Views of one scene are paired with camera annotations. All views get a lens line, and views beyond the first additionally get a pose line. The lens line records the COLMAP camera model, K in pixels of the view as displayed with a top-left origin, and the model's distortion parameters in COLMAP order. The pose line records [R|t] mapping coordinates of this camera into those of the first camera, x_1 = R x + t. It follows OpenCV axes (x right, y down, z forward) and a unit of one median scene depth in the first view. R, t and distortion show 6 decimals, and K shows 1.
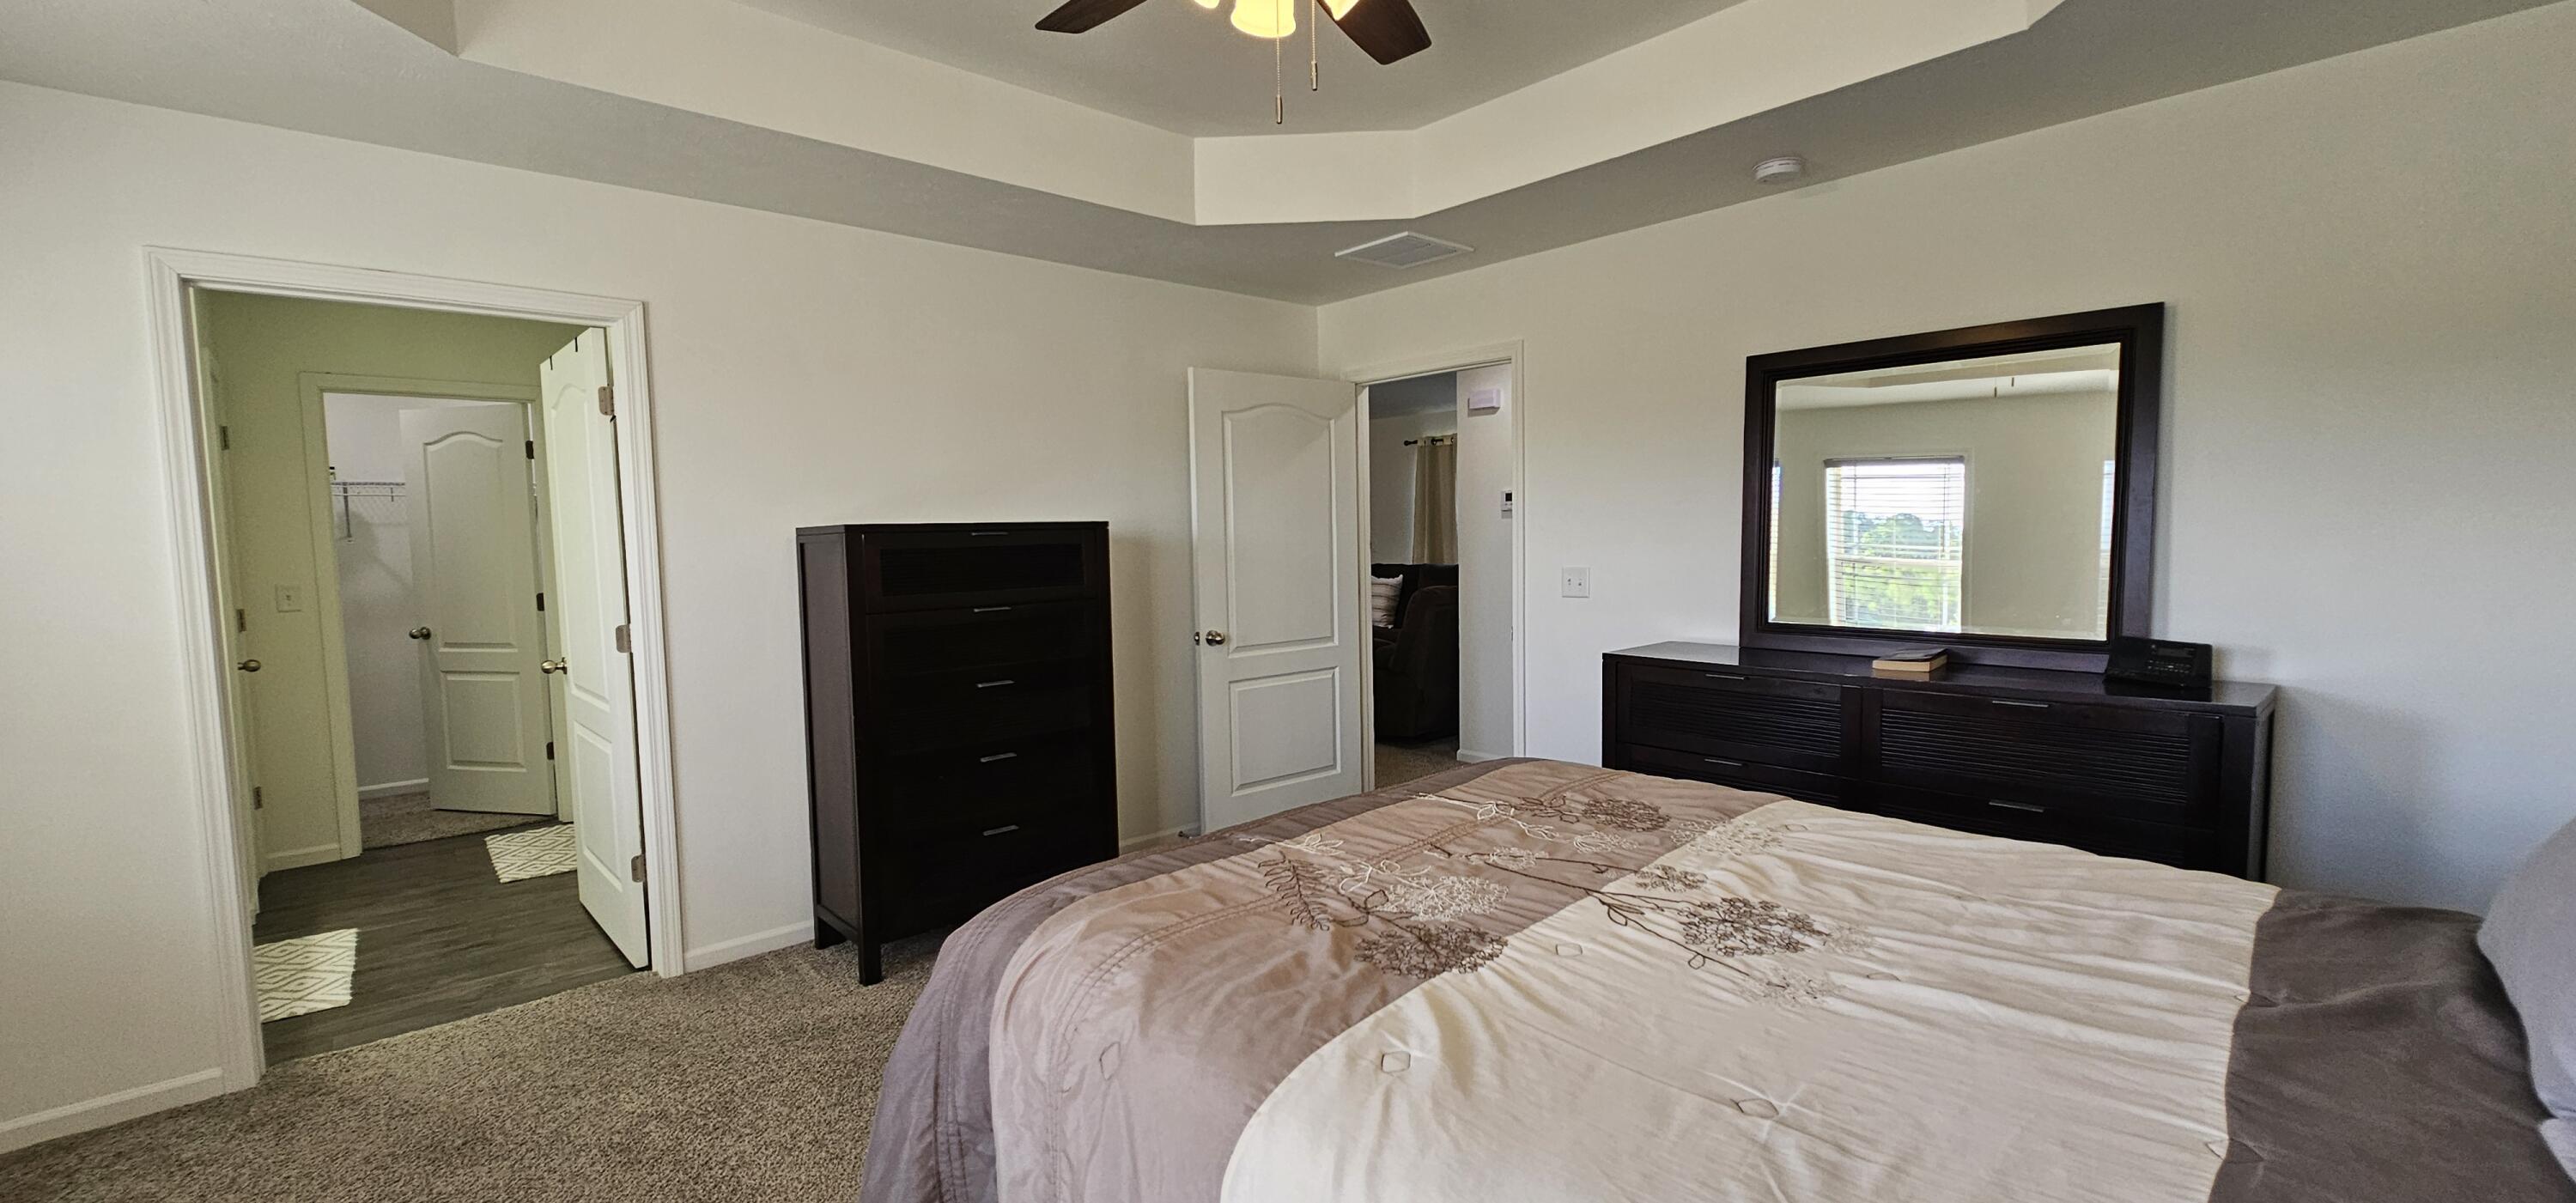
lens RADIAL K [[1042.2, 0, 1289.1], [0, 1042.2, 598.6], [0, 0, 1]] dist [-0.002404, -0.000087]
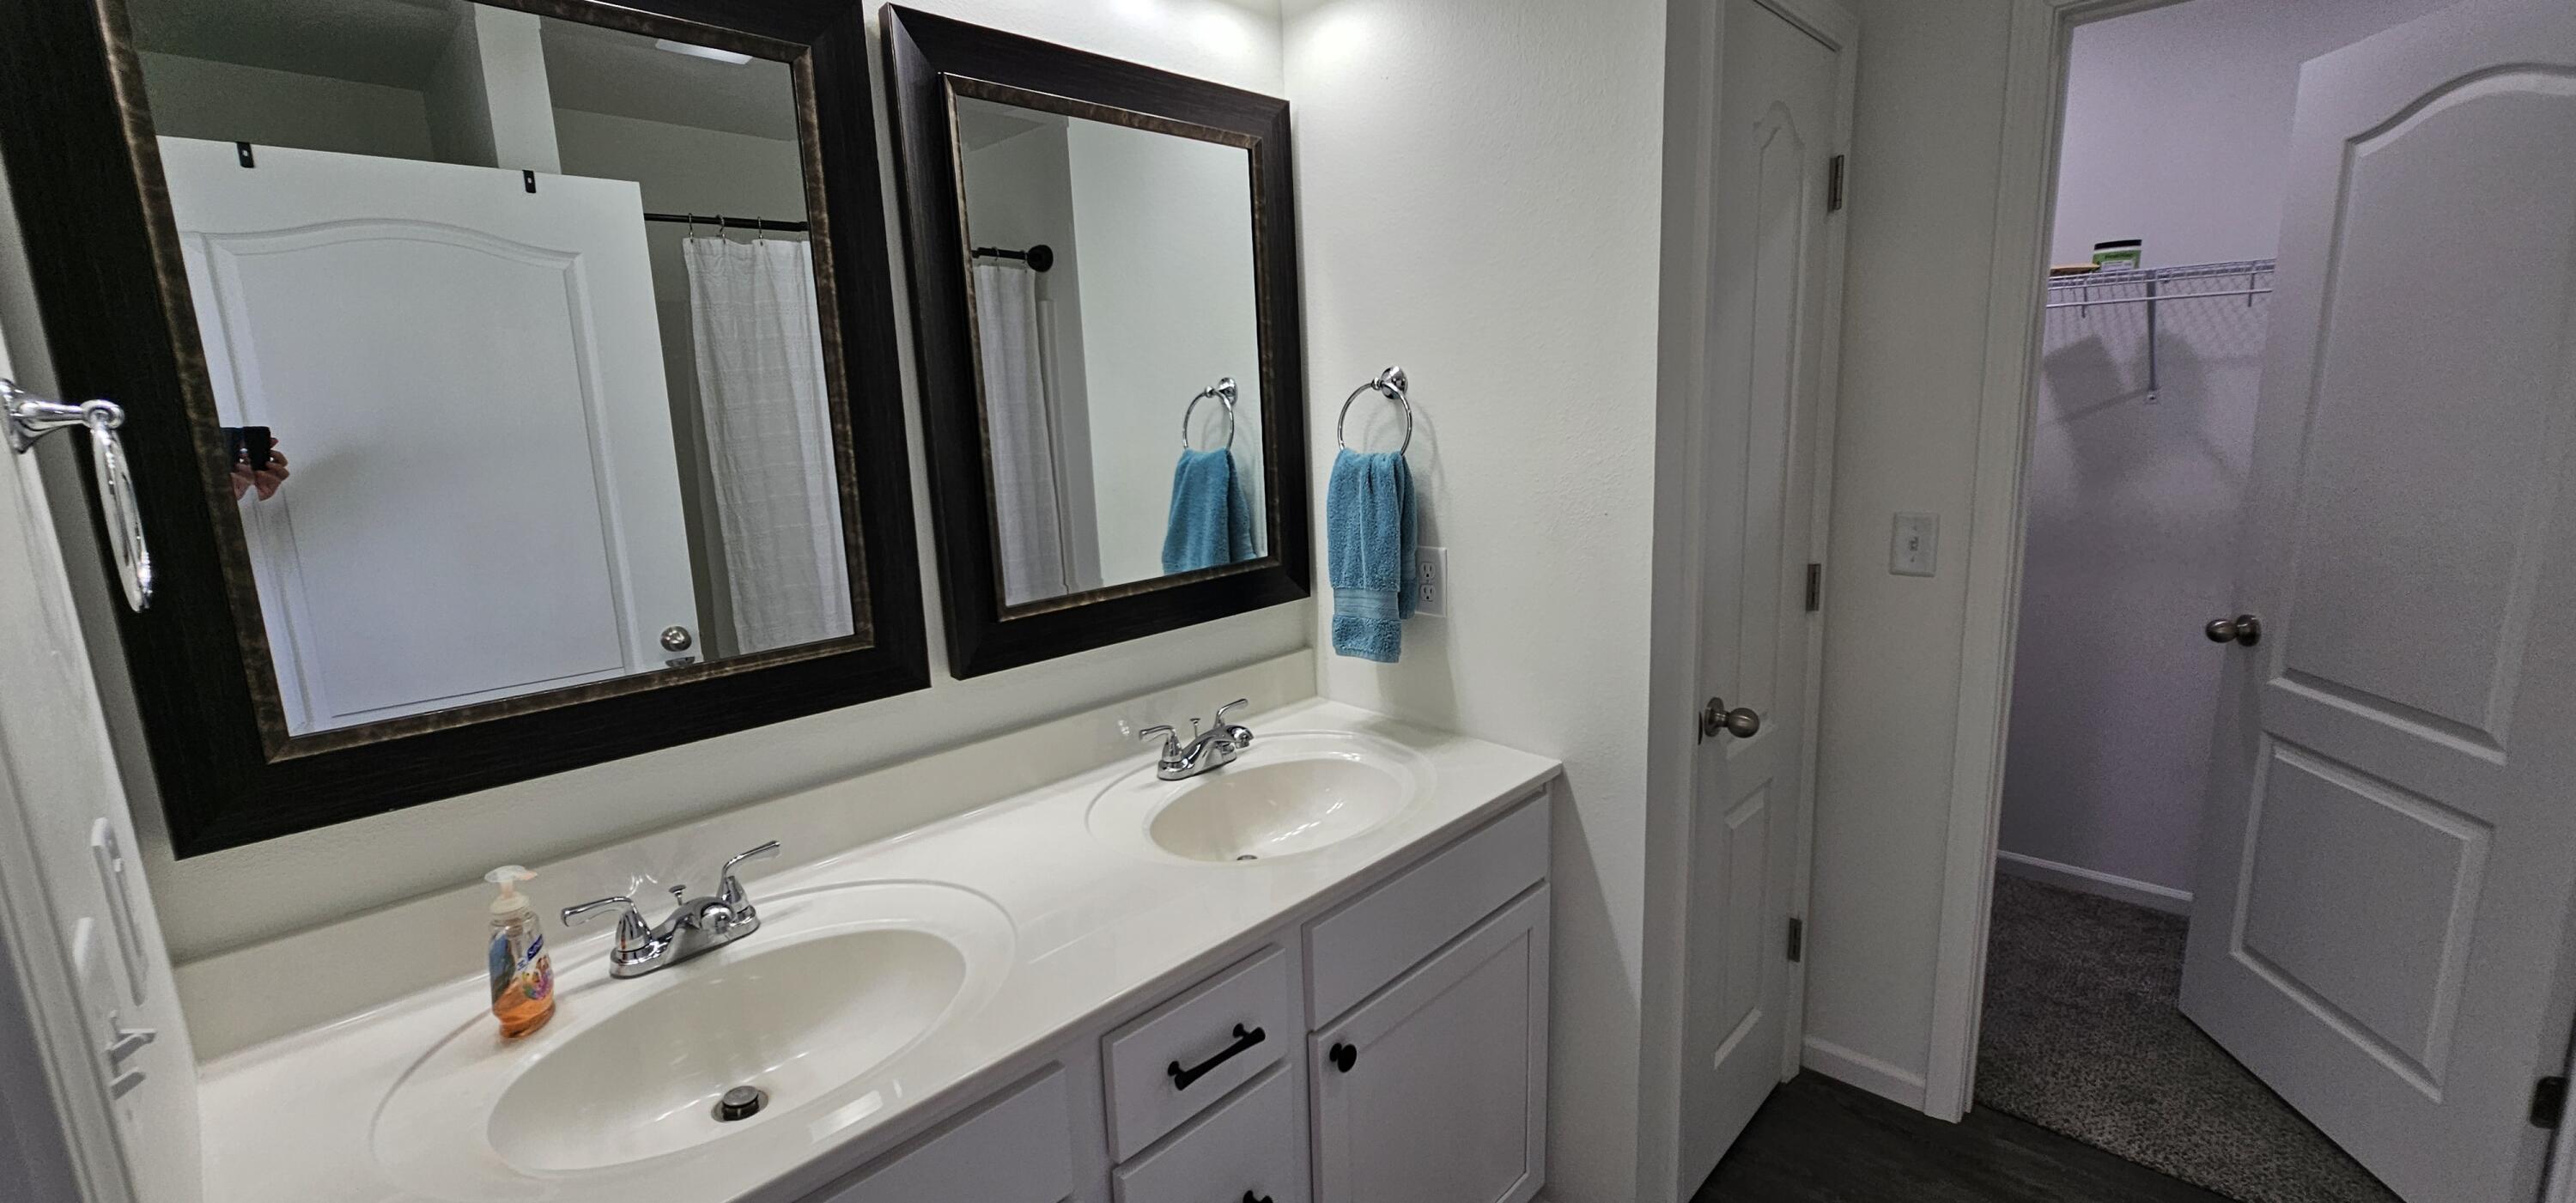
lens RADIAL K [[1042.2, 0, 1293.3], [0, 1042.2, 602.7], [0, 0, 1]] dist [-0.002404, -0.000087]
pose [[0.060368, 0.192917, -0.979356, -0.451420], [-0.033224, 0.980990, 0.191191, -0.043401], [0.997623, 0.020997, 0.065630, 0.595337]]
